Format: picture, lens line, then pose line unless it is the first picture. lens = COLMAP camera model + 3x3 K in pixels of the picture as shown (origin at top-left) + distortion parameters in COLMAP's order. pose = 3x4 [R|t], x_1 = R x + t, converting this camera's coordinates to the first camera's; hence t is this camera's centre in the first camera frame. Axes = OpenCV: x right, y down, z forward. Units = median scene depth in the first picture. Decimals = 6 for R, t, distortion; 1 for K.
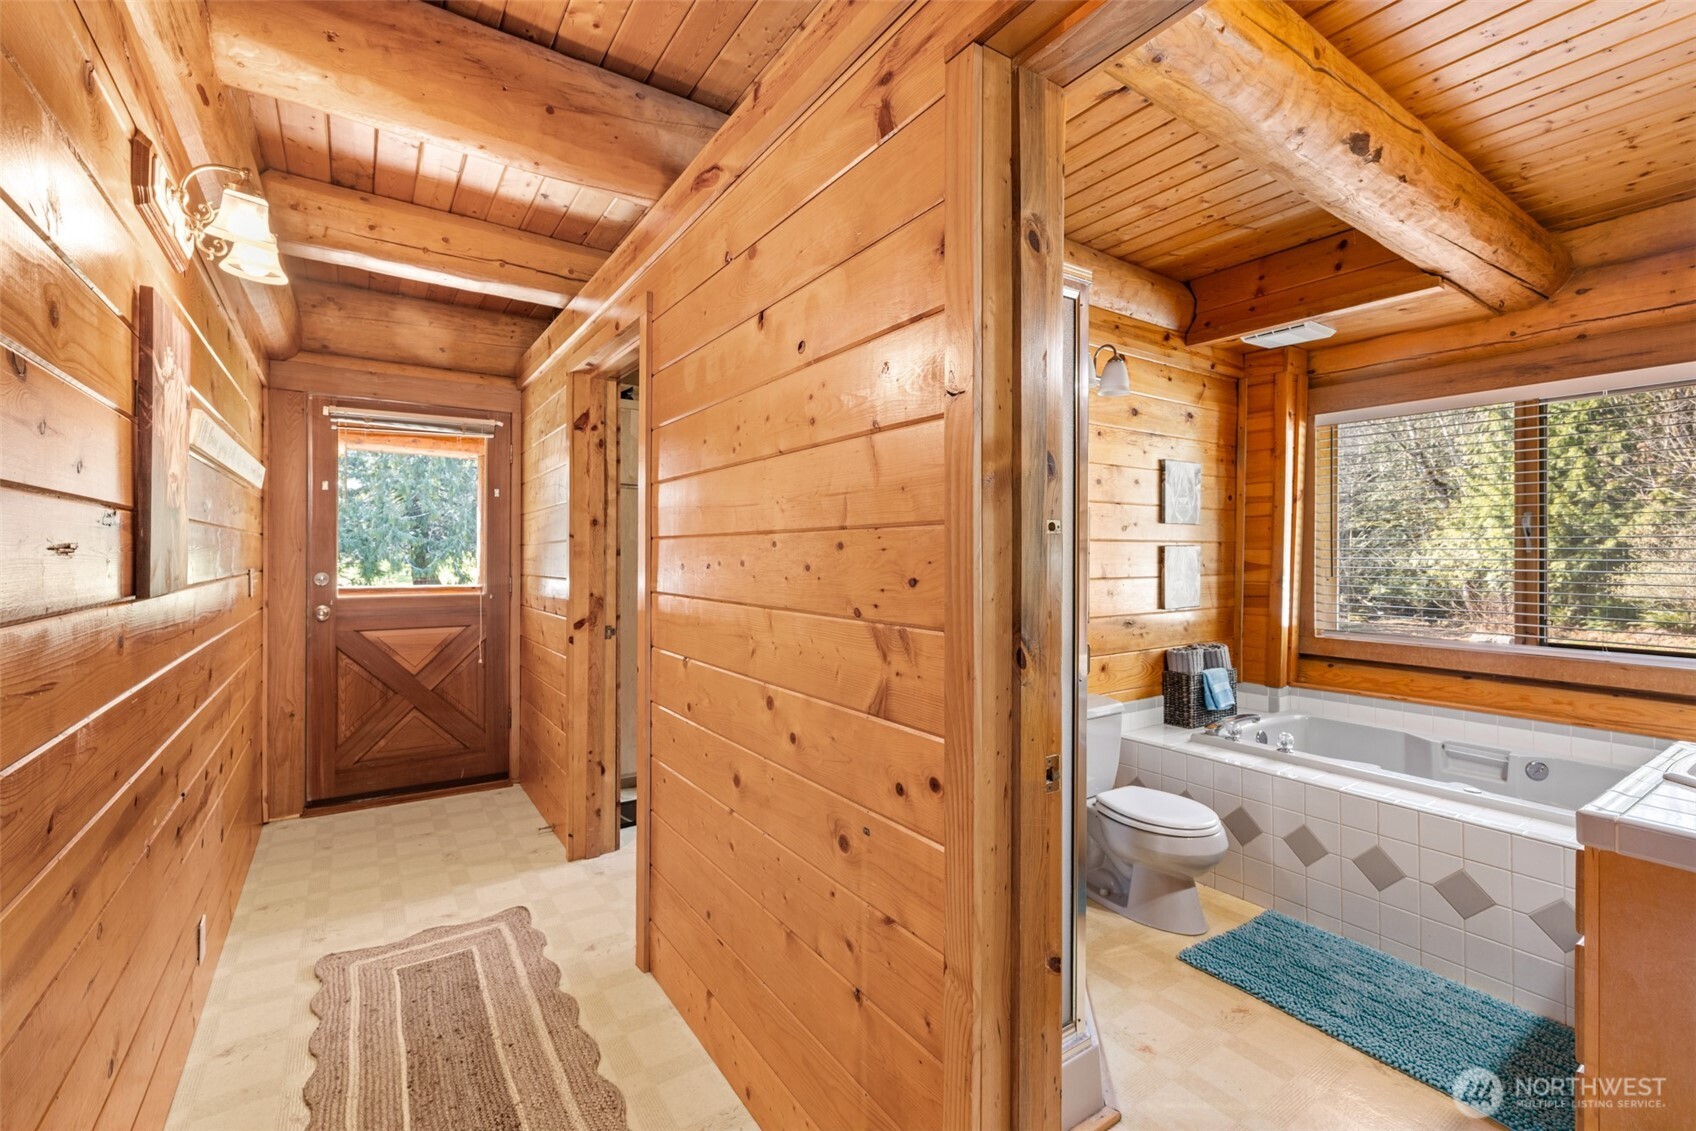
lens RADIAL K [[726.0, 0, 841.9], [0, 726.0, 554.4], [0, 0, 1]] dist [0.007501, -0.001250]
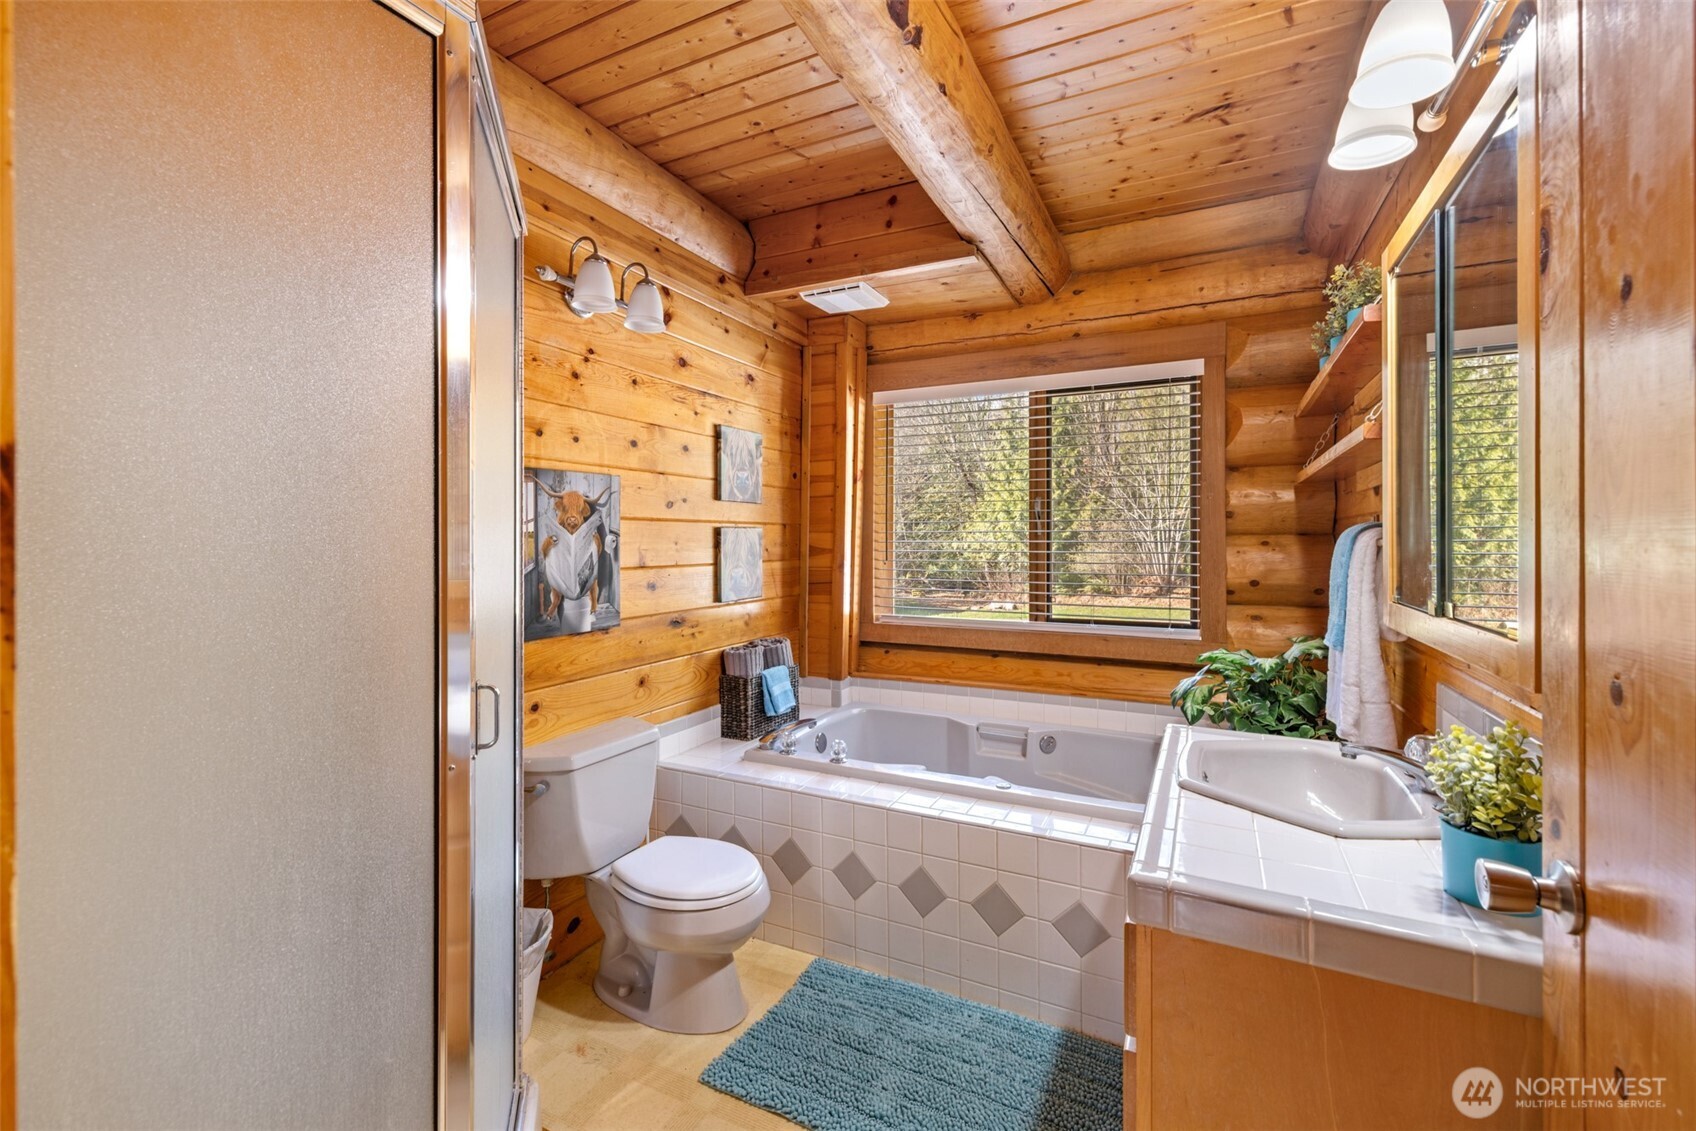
lens RADIAL K [[726.0, 0, 846.4], [0, 726.0, 553.6], [0, 0, 1]] dist [0.007501, -0.001250]
pose [[0.869293, -0.011766, 0.494156, 0.172669], [0.003575, 0.999840, 0.017517, 0.004961], [-0.494284, -0.013461, 0.869196, 0.219187]]
